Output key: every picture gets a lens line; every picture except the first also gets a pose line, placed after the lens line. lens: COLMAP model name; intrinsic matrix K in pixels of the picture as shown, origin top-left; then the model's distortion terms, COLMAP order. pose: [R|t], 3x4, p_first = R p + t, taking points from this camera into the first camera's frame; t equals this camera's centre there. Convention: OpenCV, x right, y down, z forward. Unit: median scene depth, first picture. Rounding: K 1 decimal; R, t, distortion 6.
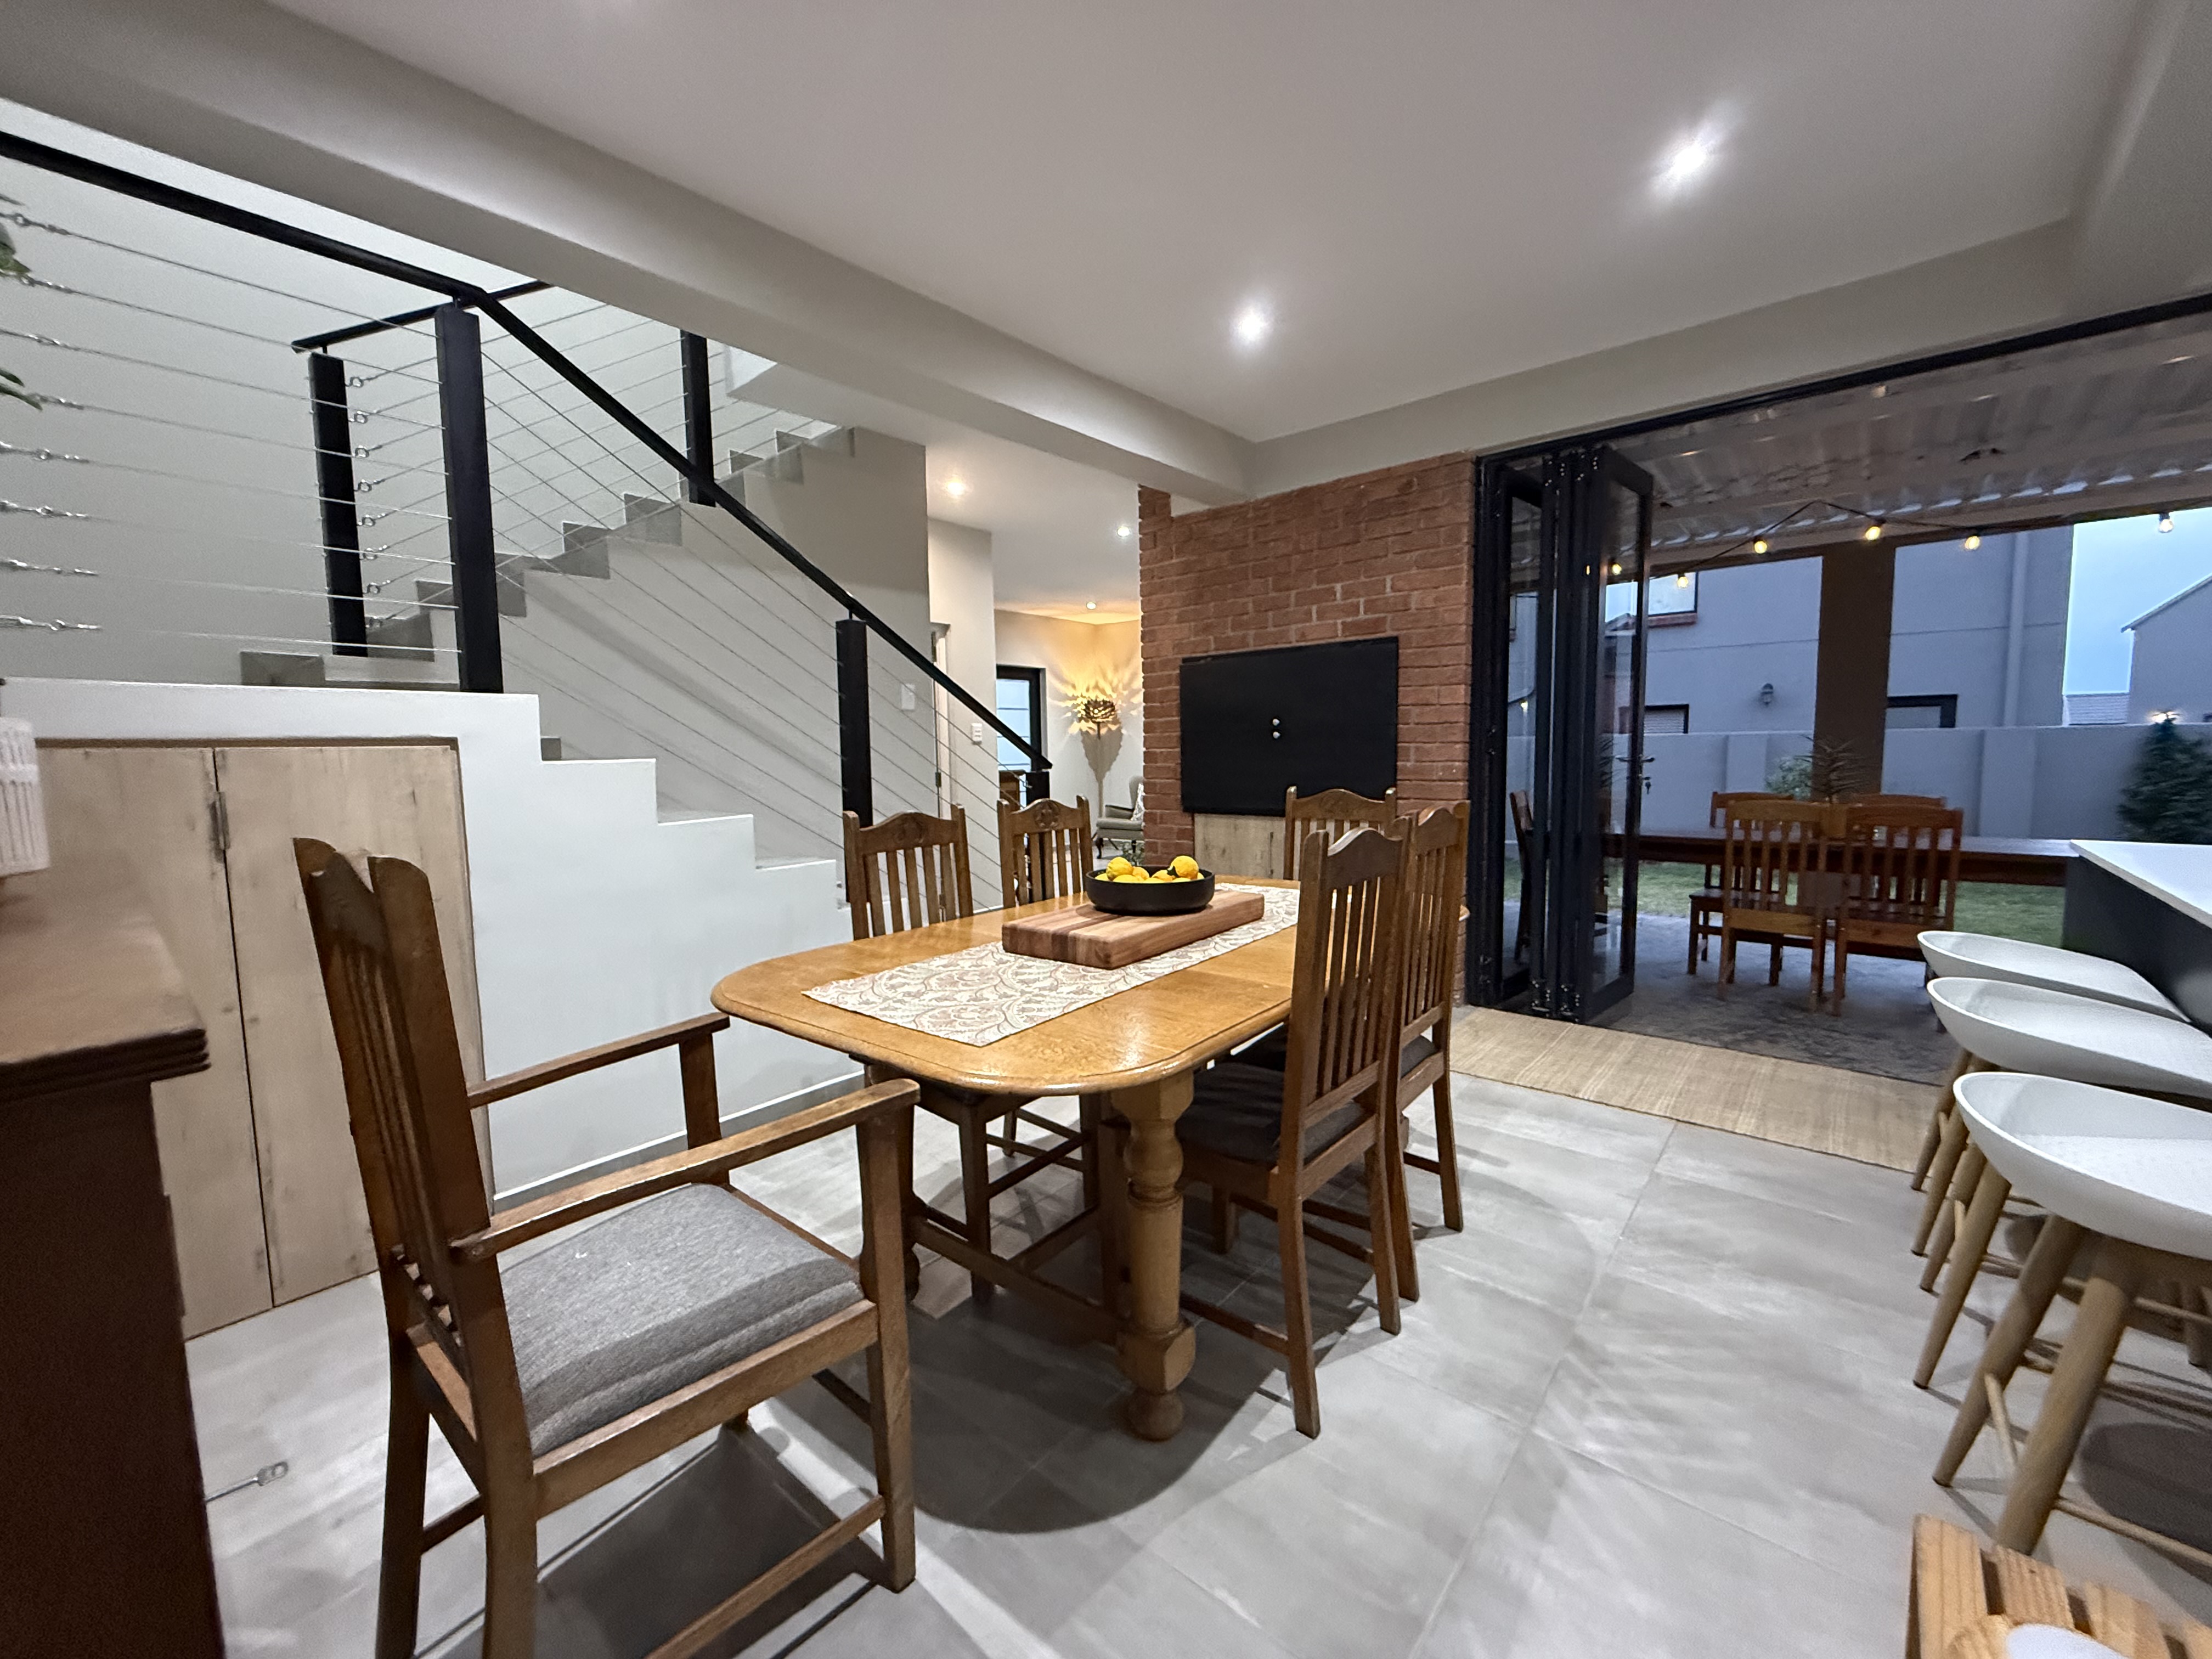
lens RADIAL K [[879.6, 0, 1104.3], [0, 879.6, 826.2], [0, 0, 1]] dist [0.001654, -0.000938]
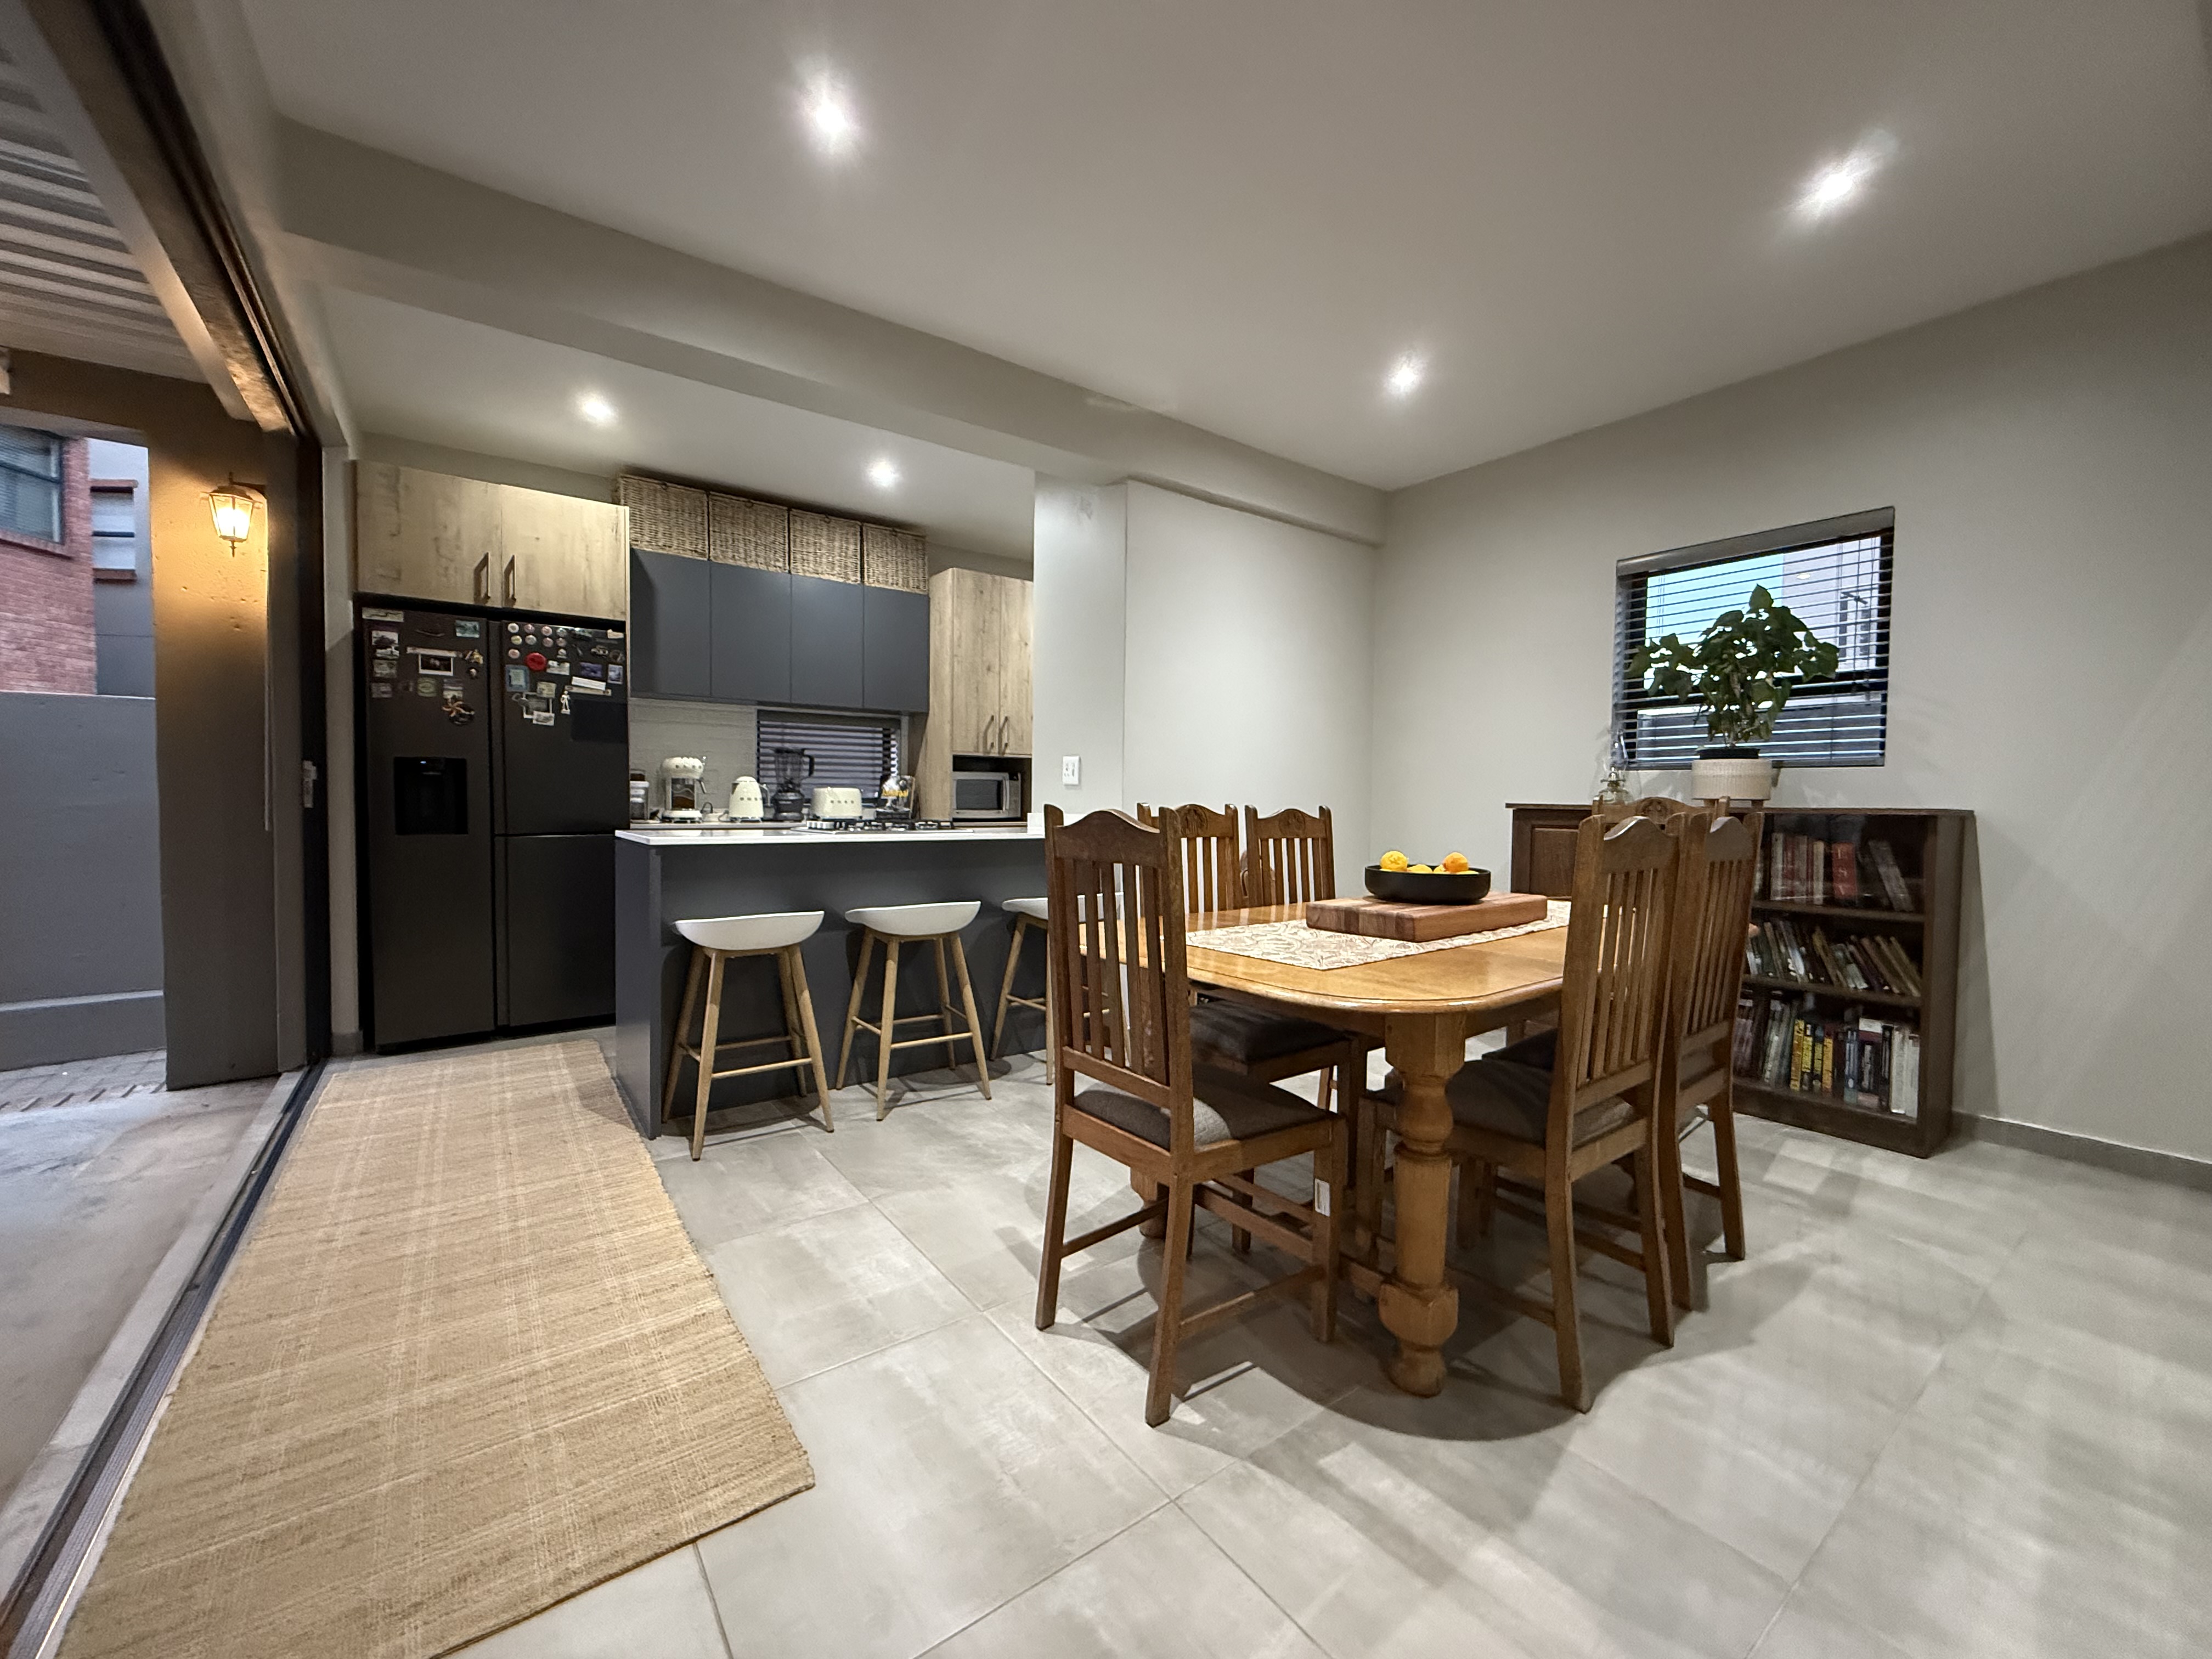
lens RADIAL K [[879.6, 0, 1104.9], [0, 879.6, 821.9], [0, 0, 1]] dist [0.001654, -0.000938]
pose [[-0.975042, -0.001177, 0.222017, 0.096045], [0.023846, 0.993646, 0.109993, -0.064366], [-0.220736, 0.112542, -0.968819, 1.032600]]
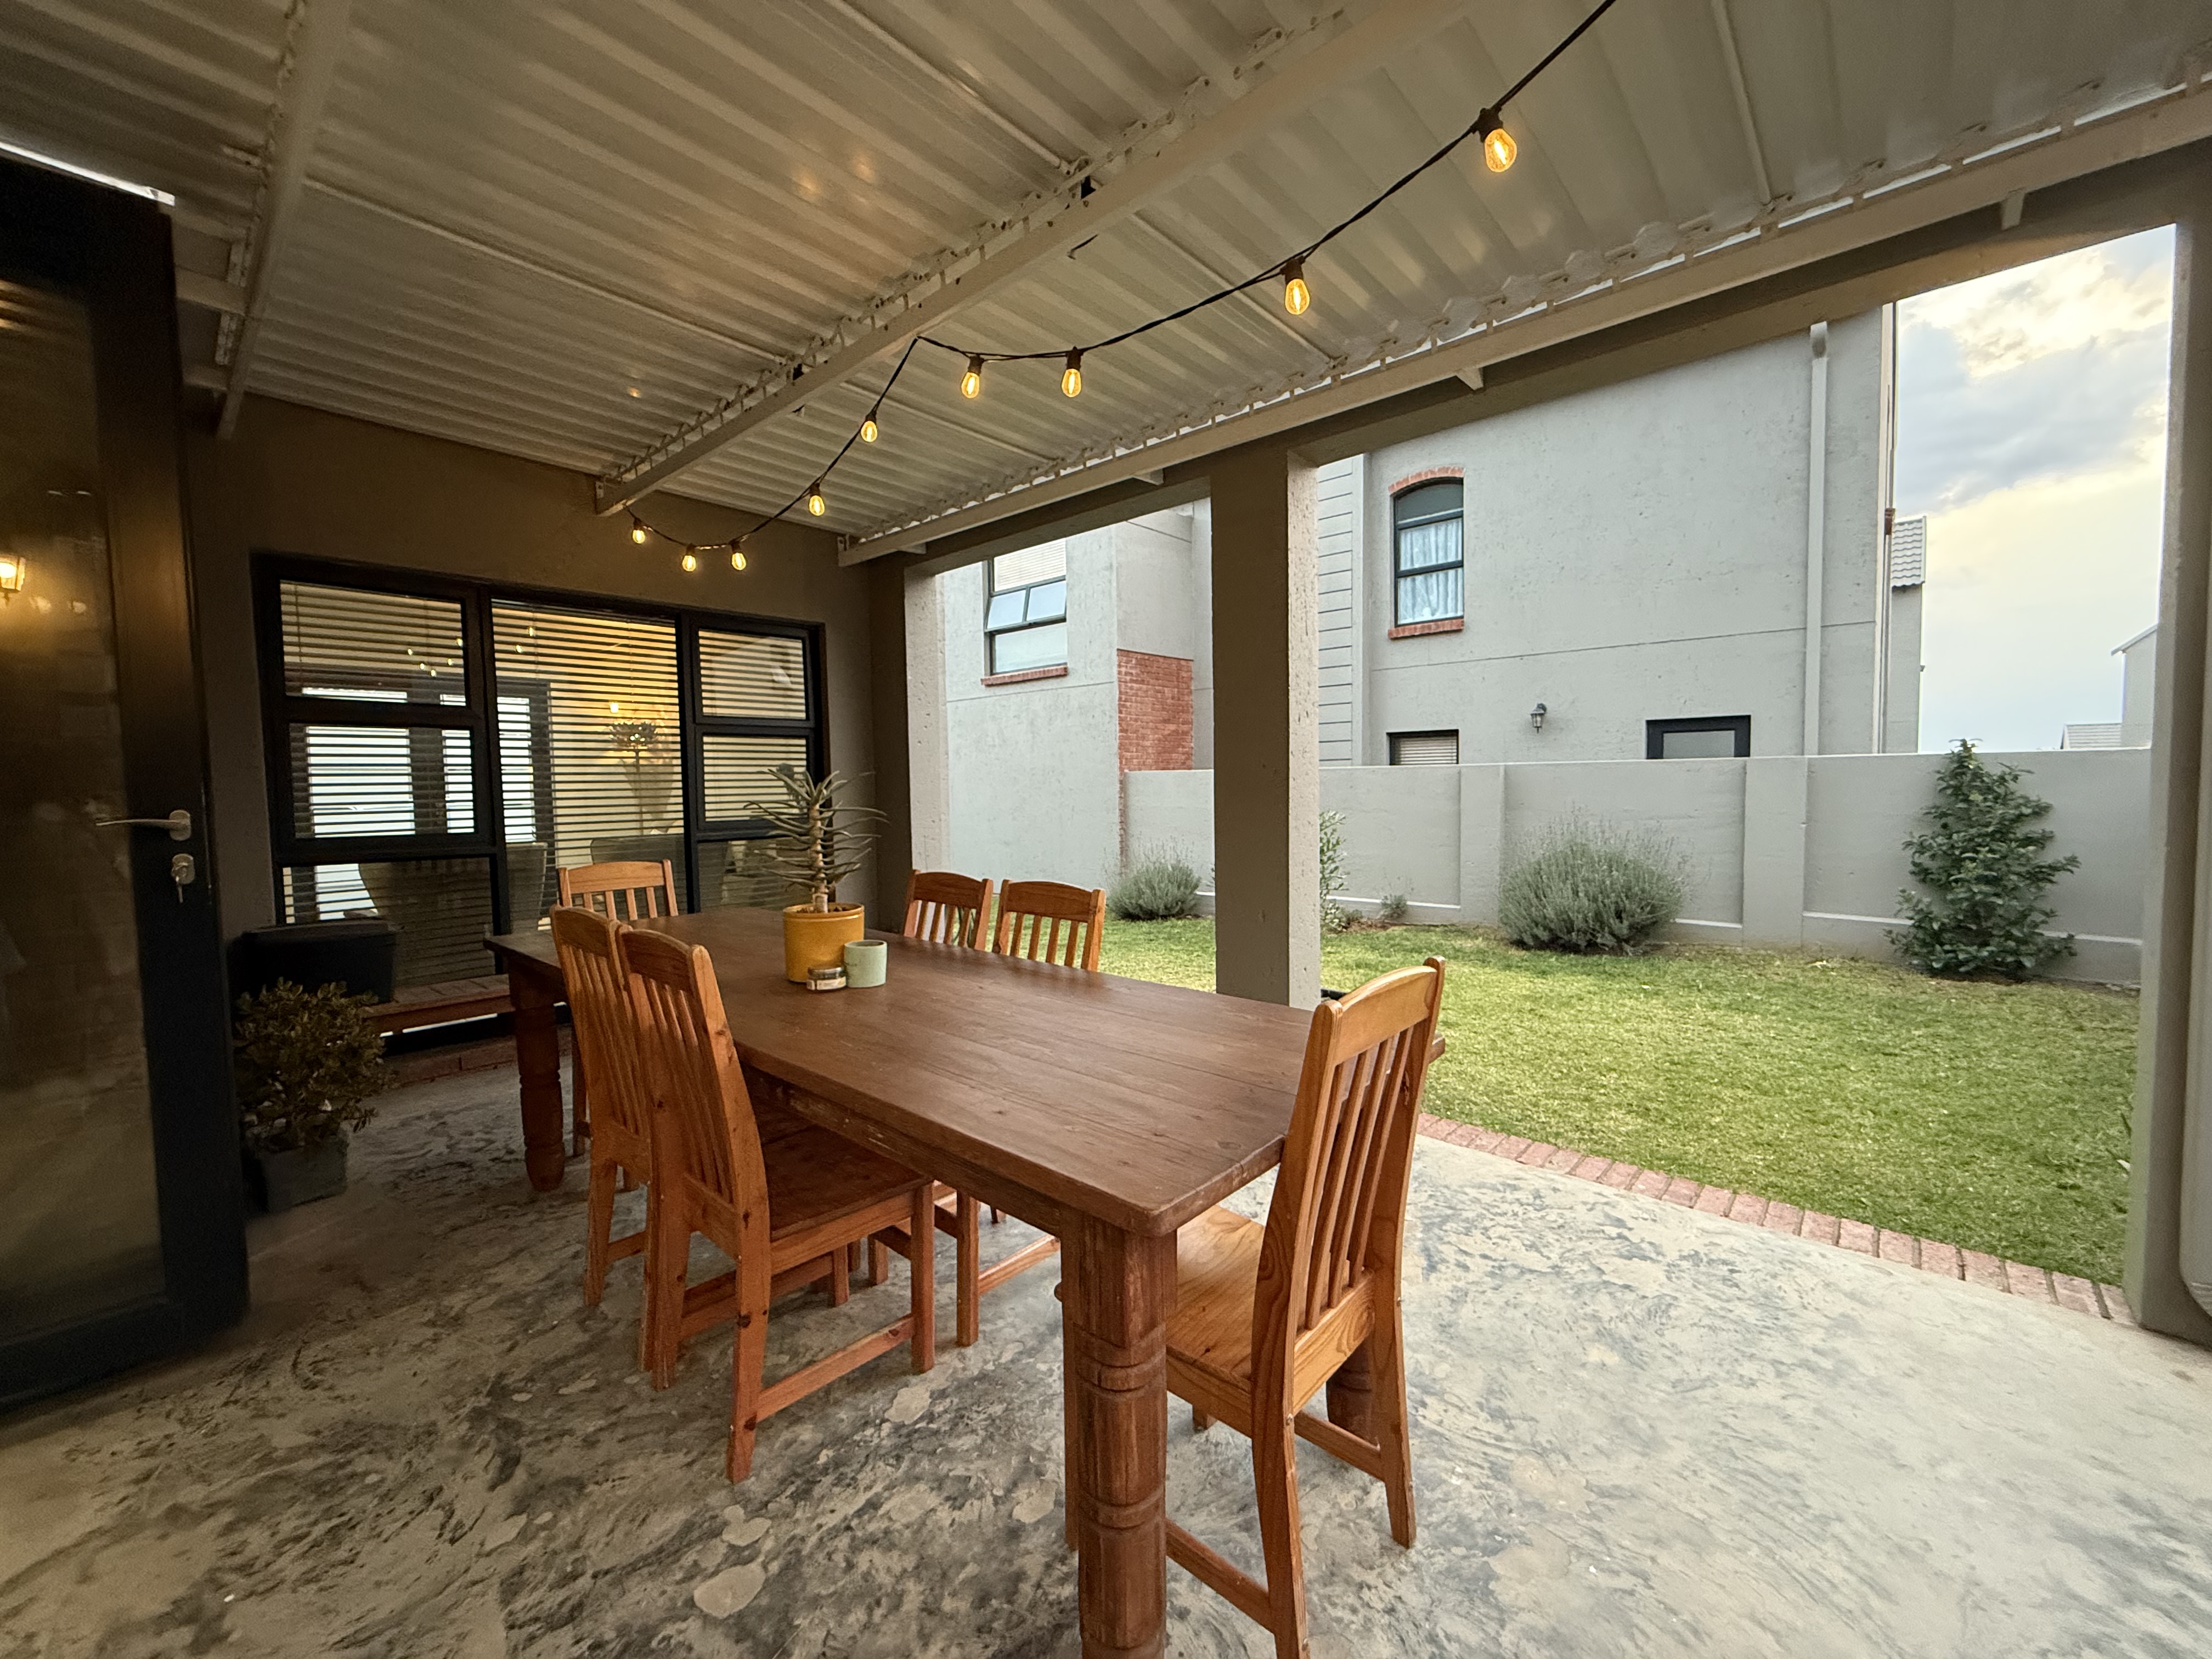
lens RADIAL K [[879.6, 0, 1085.9], [0, 879.6, 823.2], [0, 0, 1]] dist [0.001654, -0.000938]
pose [[0.999549, 0.000282, -0.030024, 1.054152], [-0.001348, 0.999369, -0.035496, -0.063960], [0.029995, 0.035520, 0.998919, 0.526507]]
